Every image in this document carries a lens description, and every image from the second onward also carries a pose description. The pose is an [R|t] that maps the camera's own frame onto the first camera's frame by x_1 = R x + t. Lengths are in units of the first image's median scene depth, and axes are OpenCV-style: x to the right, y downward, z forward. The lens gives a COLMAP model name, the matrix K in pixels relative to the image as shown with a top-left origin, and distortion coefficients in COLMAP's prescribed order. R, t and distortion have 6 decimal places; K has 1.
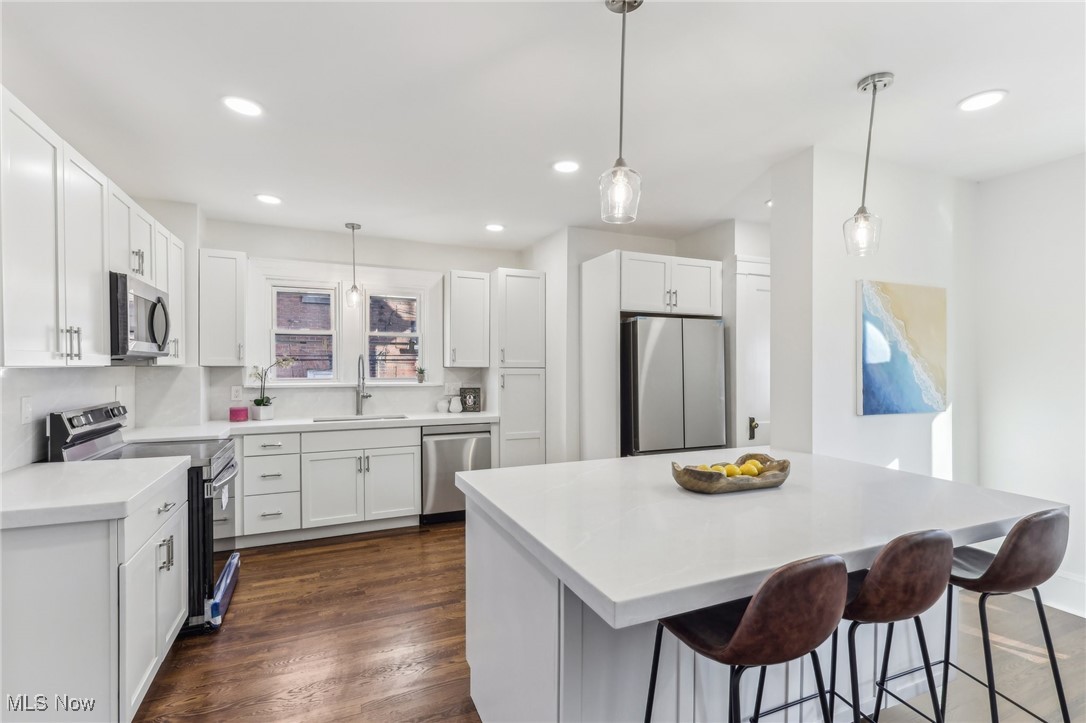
lens RADIAL K [[502.7, 0, 539.7], [0, 502.7, 365.4], [0, 0, 1]] dist [0.005250, 0.000378]
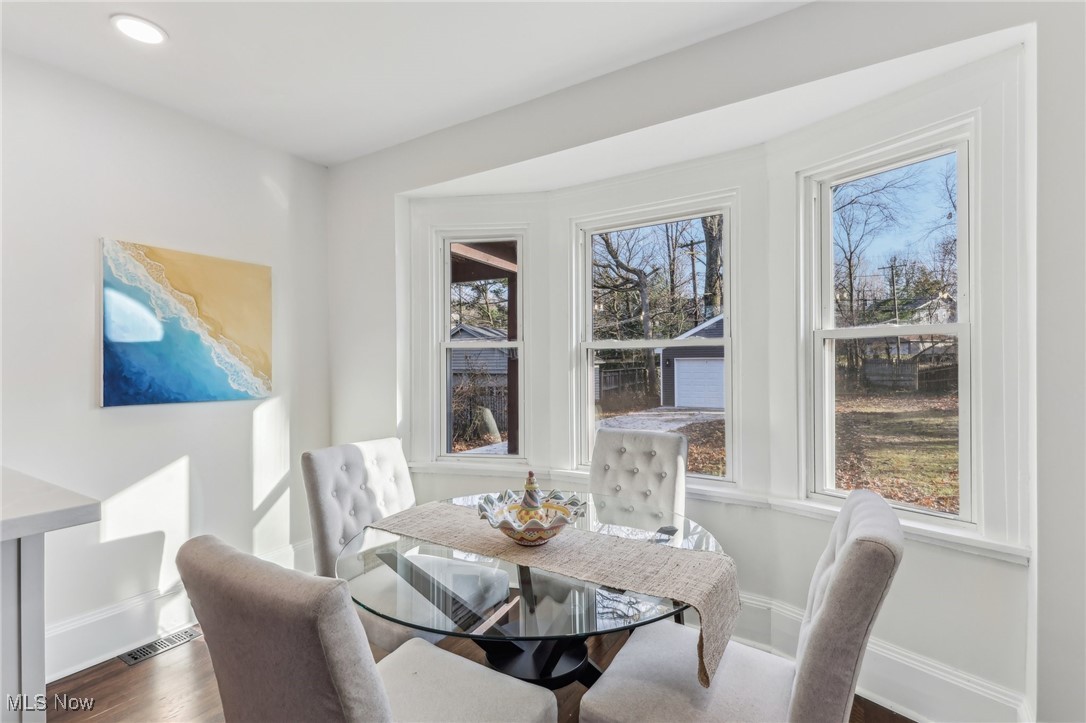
lens RADIAL K [[502.7, 0, 543.5], [0, 502.7, 362.1], [0, 0, 1]] dist [0.005250, 0.000378]
pose [[0.812732, -0.002855, 0.582631, 0.721117], [0.009728, 0.999915, -0.008670, 0.040874], [-0.582556, 0.012714, 0.812691, -0.061975]]
